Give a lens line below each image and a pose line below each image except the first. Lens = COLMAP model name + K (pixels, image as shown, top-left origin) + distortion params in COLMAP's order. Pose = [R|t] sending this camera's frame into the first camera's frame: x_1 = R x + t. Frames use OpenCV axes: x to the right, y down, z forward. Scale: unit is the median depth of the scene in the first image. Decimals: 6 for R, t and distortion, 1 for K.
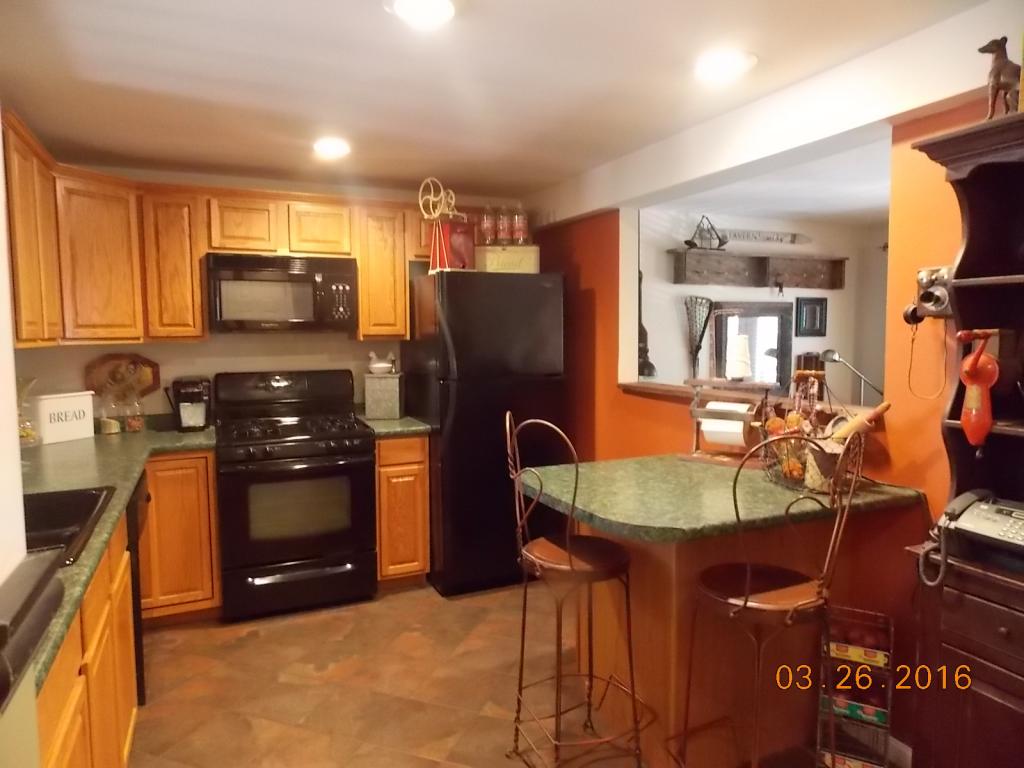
lens RADIAL K [[675.3, 0, 517.1], [0, 675.3, 380.7], [0, 0, 1]] dist [0.008713, -0.003441]
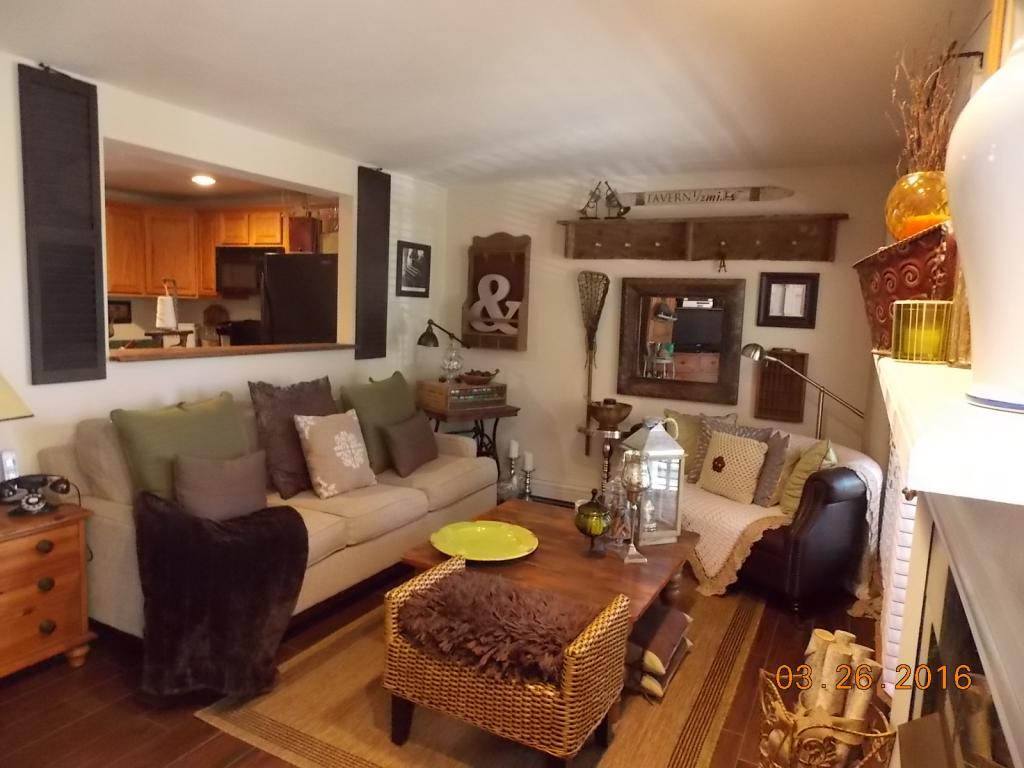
lens RADIAL K [[675.3, 0, 513.4], [0, 675.3, 381.7], [0, 0, 1]] dist [0.008713, -0.003441]
pose [[0.610887, 0.120102, -0.782555, 1.372127], [-0.099342, 0.992243, 0.074735, -0.053078], [0.785460, 0.032086, 0.618080, 0.536115]]
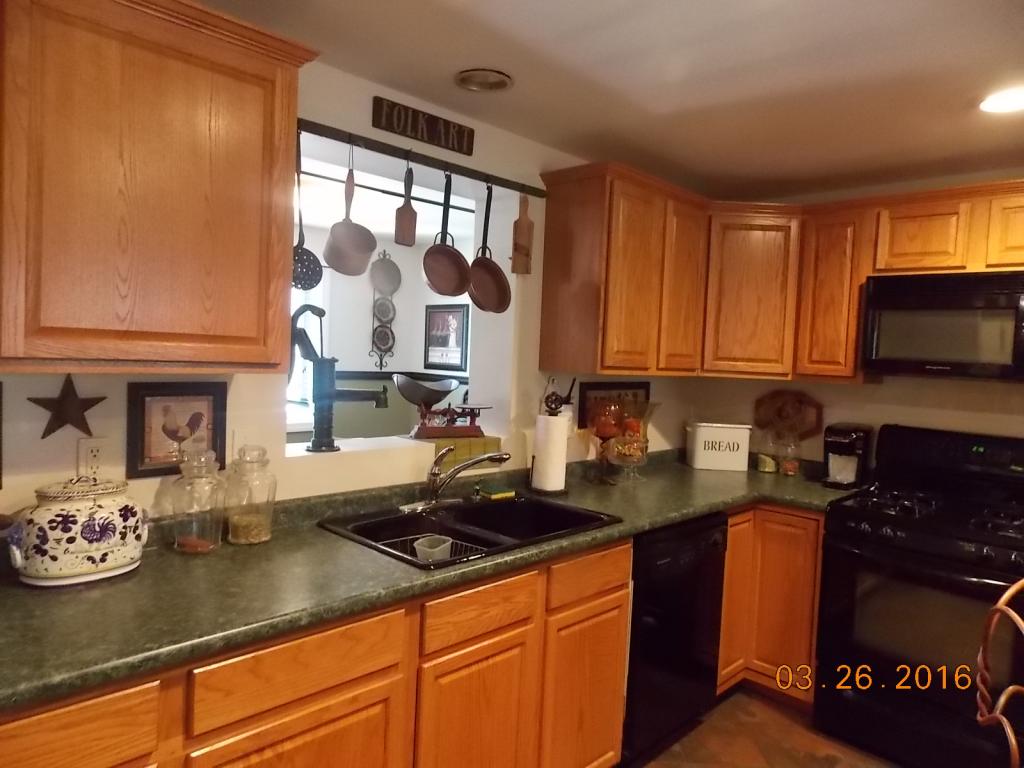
lens RADIAL K [[675.3, 0, 512.3], [0, 675.3, 382.0], [0, 0, 1]] dist [0.008713, -0.003441]
pose [[0.350715, 0.067016, -0.934081, 0.166225], [-0.121804, 0.992228, 0.025455, -0.029670], [0.928527, 0.104848, 0.356152, 0.313705]]
